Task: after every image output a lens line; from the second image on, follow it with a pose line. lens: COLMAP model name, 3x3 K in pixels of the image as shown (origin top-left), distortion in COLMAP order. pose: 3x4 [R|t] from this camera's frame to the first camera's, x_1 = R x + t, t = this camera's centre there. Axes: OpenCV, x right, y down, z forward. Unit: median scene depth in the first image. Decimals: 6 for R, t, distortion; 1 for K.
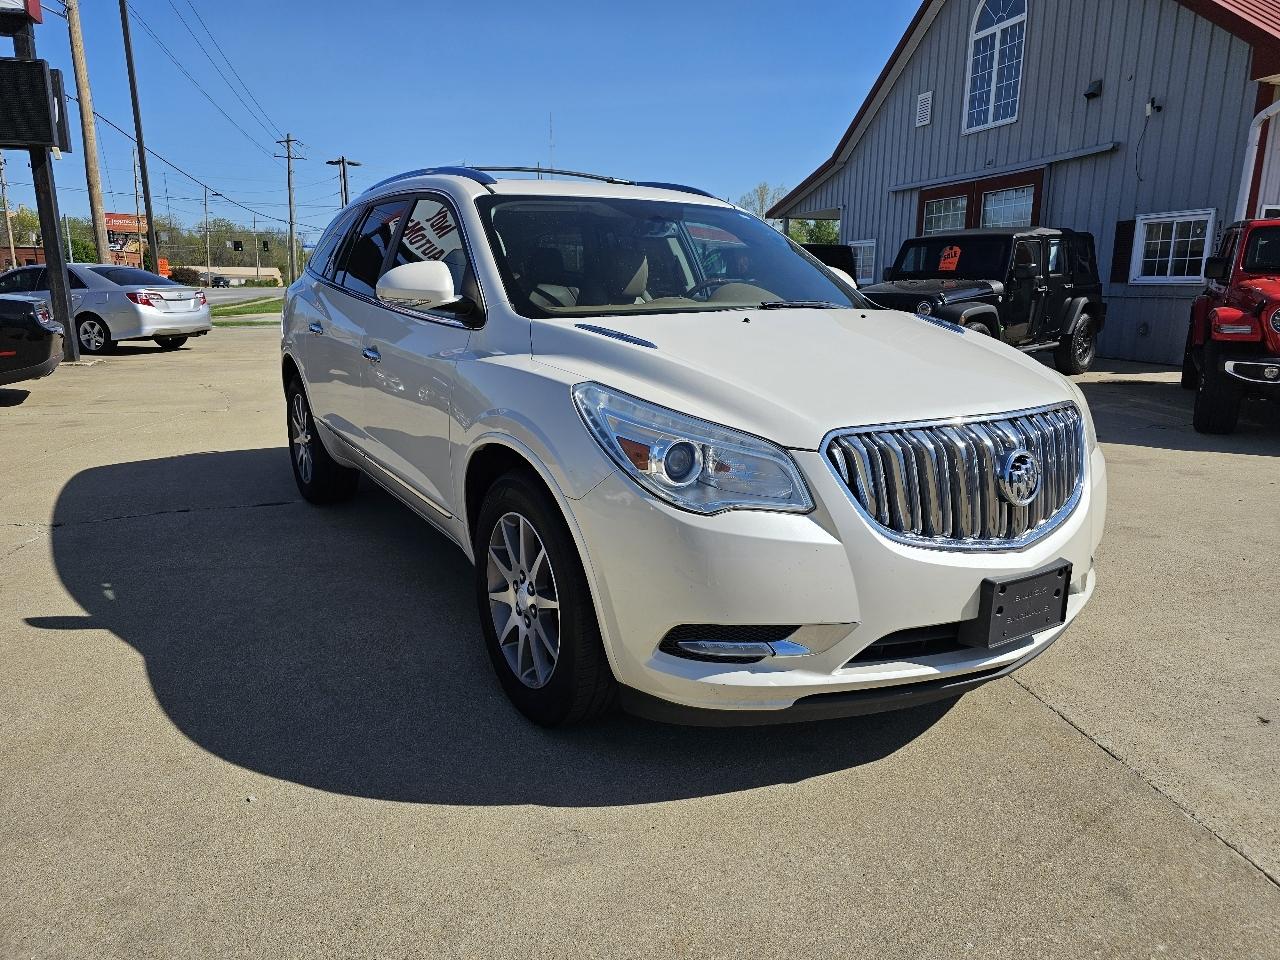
lens RADIAL K [[869.2, 0, 651.3], [0, 869.2, 477.3], [0, 0, 1]] dist [0.041770, -0.033773]
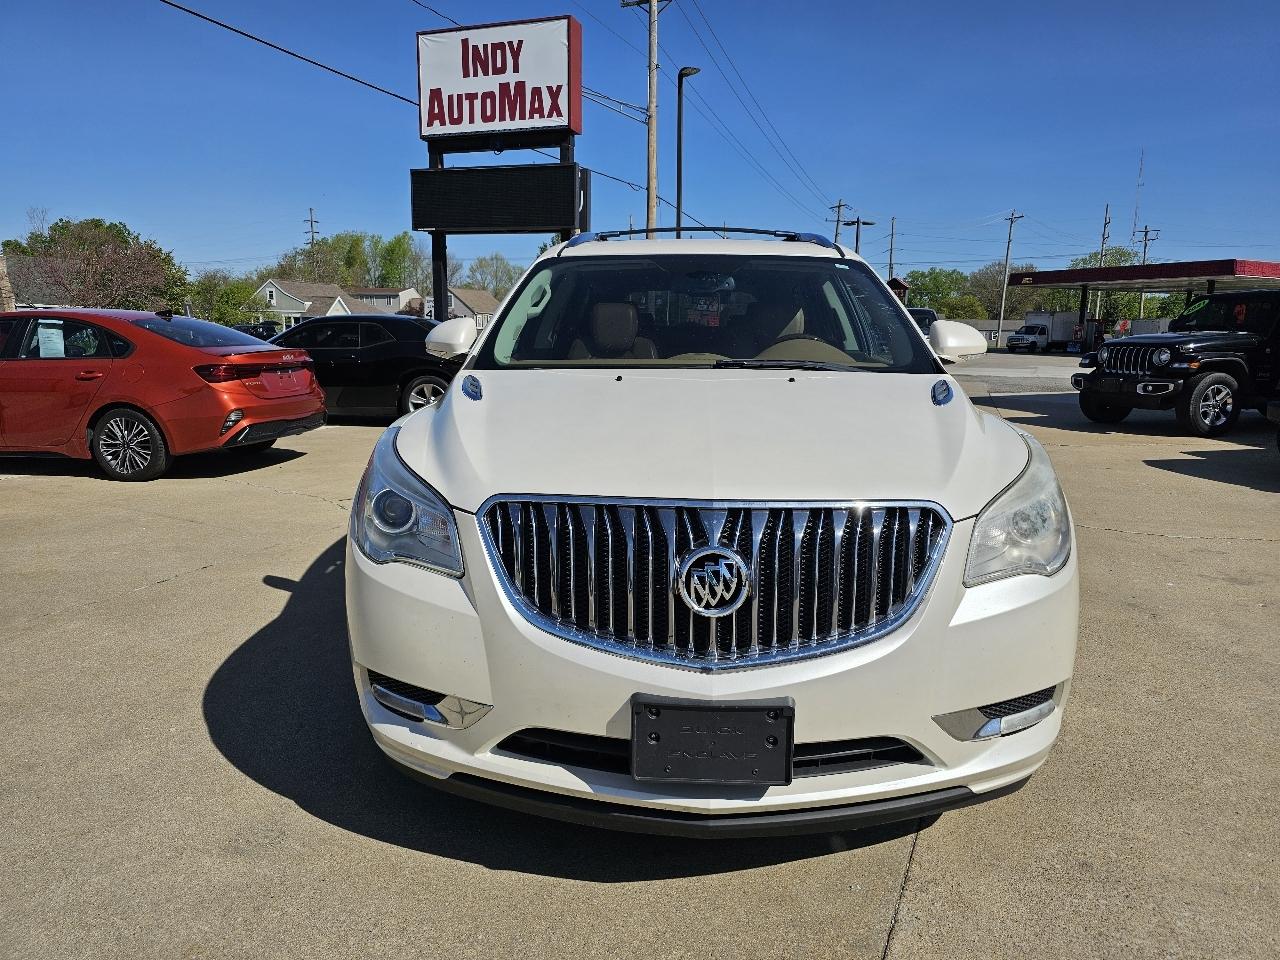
lens RADIAL K [[869.2, 0, 648.4], [0, 869.2, 469.7], [0, 0, 1]] dist [0.041770, -0.033773]
pose [[0.818287, 0.095121, -0.566884, 0.178201], [-0.132476, 0.990872, -0.024962, -0.016193], [0.559335, 0.095524, 0.823419, 0.063911]]
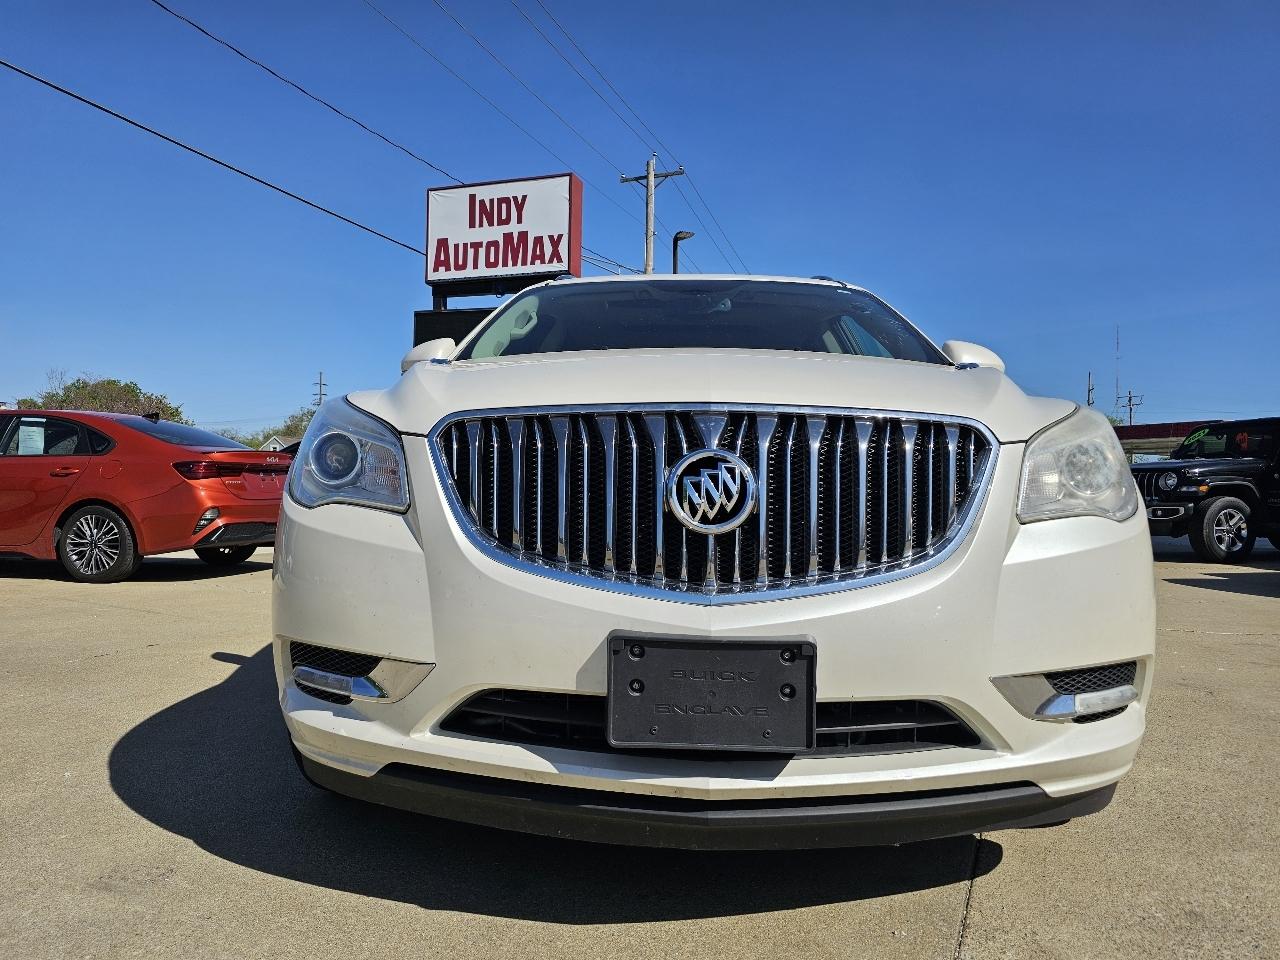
lens RADIAL K [[869.2, 0, 640.2], [0, 869.2, 471.8], [0, 0, 1]] dist [0.041770, -0.033773]
pose [[0.815211, -0.005180, -0.579141, 0.164465], [-0.139992, 0.968546, -0.205719, 0.028025], [0.561991, 0.248779, 0.788844, 0.098485]]
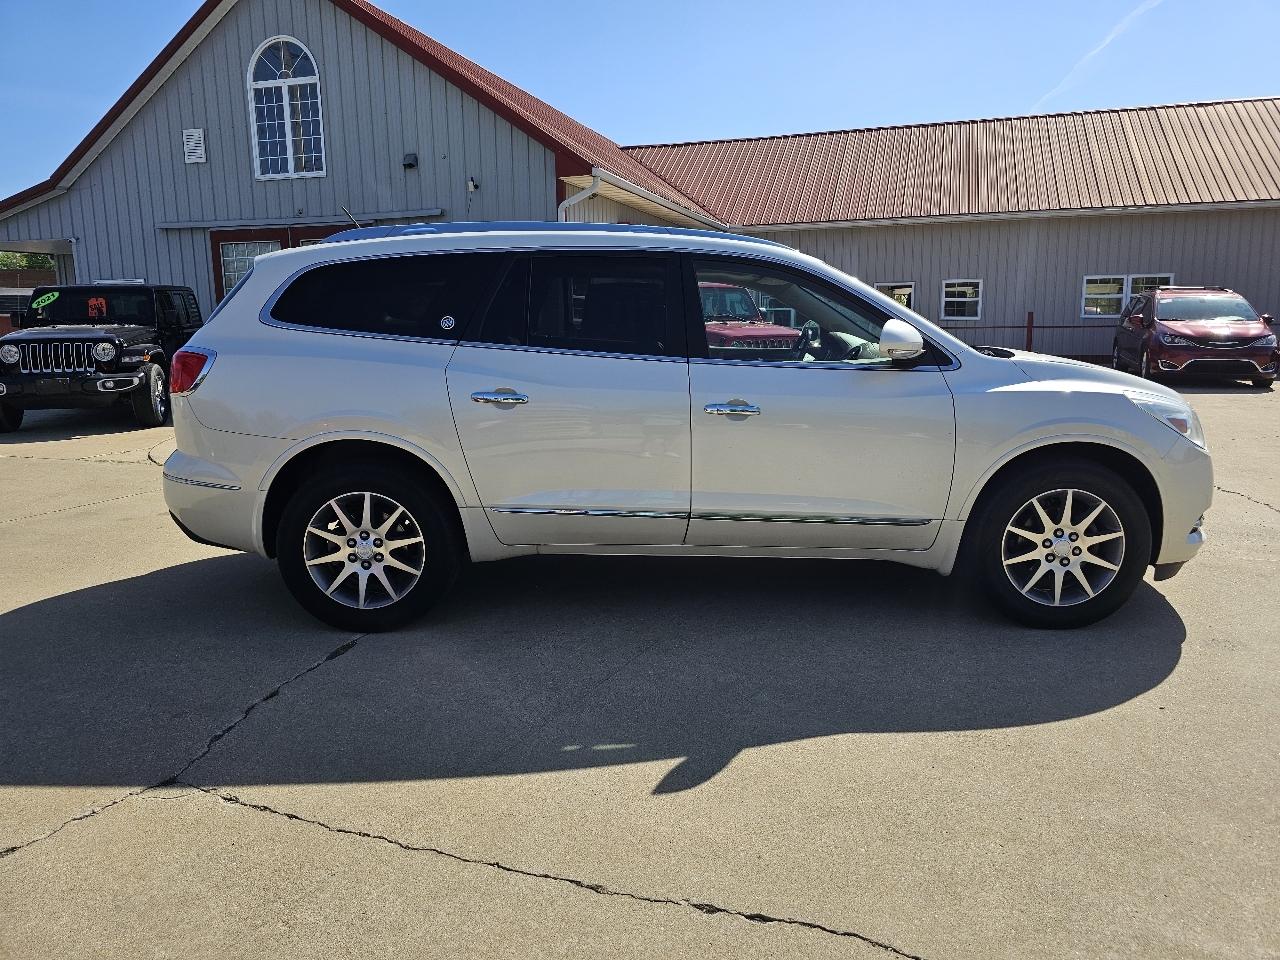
lens RADIAL K [[869.2, 0, 652.9], [0, 869.2, 476.1], [0, 0, 1]] dist [0.041770, -0.033773]
pose [[0.539873, -0.159596, 0.826478, -0.429667], [0.197801, 0.978421, 0.059729, -0.050241], [-0.818176, 0.131232, 0.559791, 0.182930]]
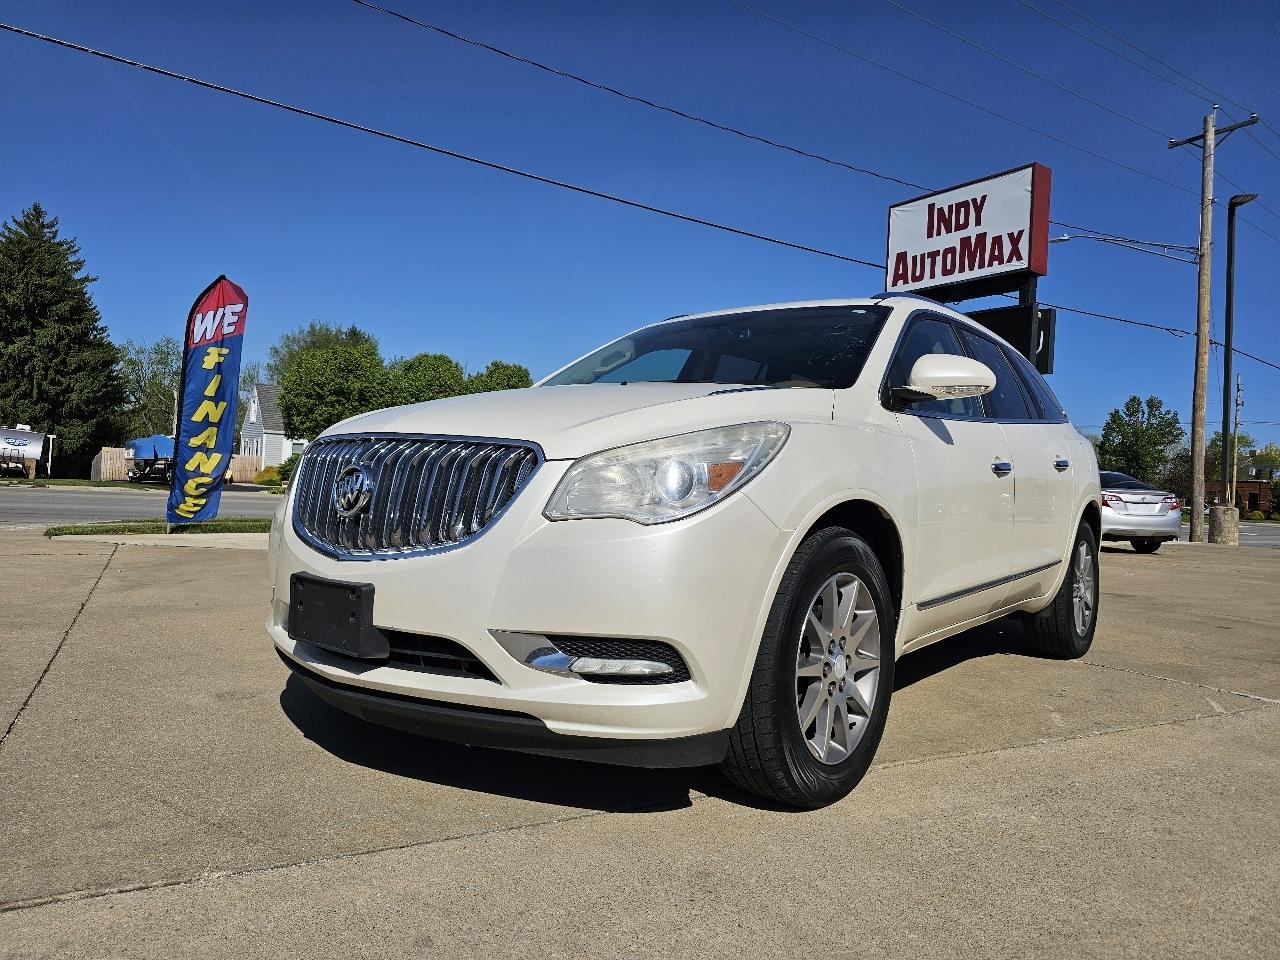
lens RADIAL K [[869.2, 0, 638.1], [0, 869.2, 467.3], [0, 0, 1]] dist [0.041770, -0.033773]
pose [[0.313186, -0.009626, -0.949643, 0.330302], [-0.251427, 0.963428, -0.092684, -0.003123], [0.915805, 0.267793, 0.299312, 0.217051]]
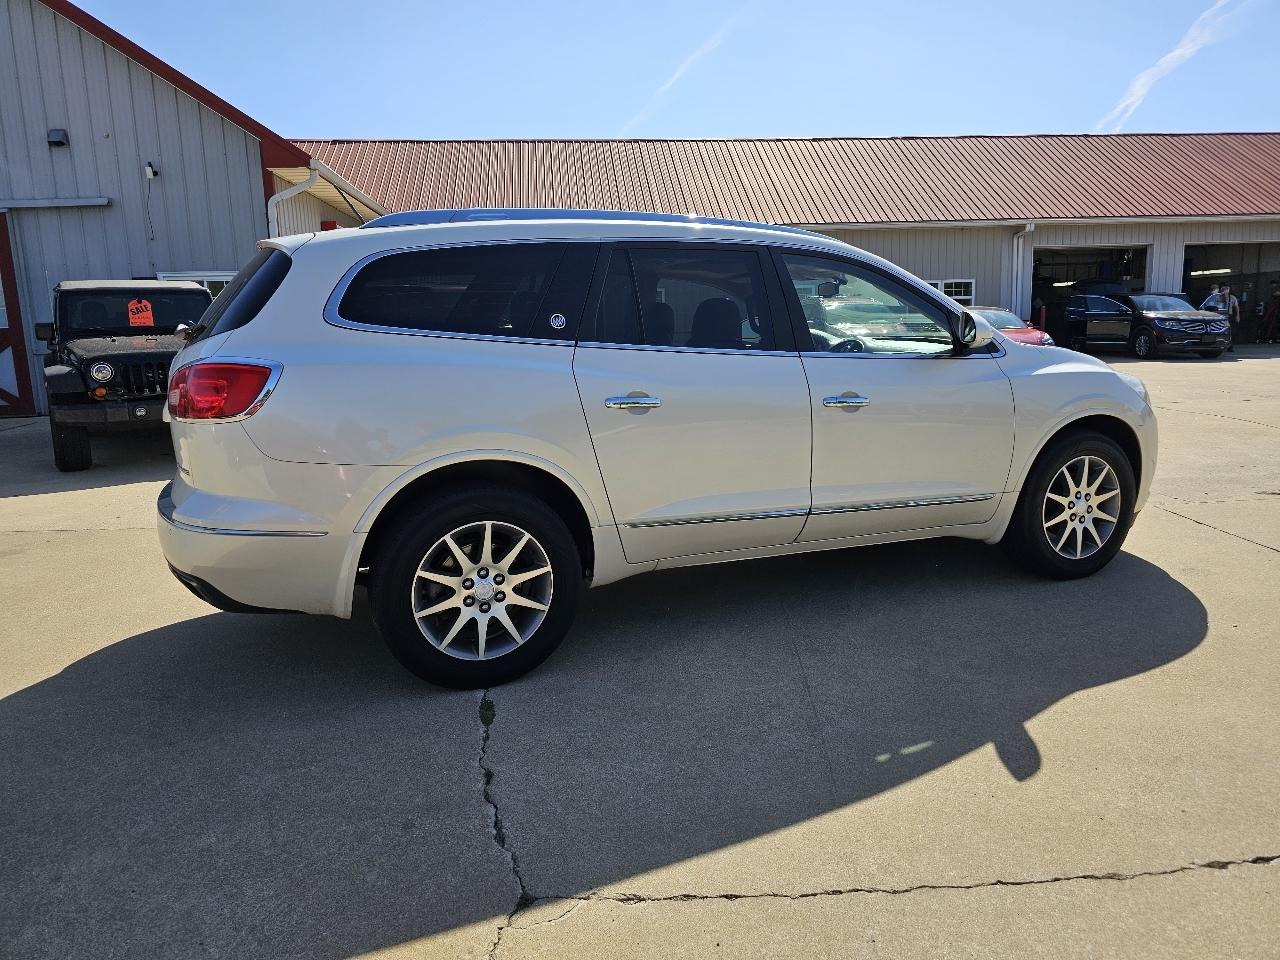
lens RADIAL K [[869.2, 0, 633.3], [0, 869.2, 476.9], [0, 0, 1]] dist [0.041770, -0.033773]
pose [[0.158343, -0.181984, 0.970469, -0.482095], [0.242686, 0.959891, 0.140403, -0.091363], [-0.957095, 0.213287, 0.196157, 0.372022]]
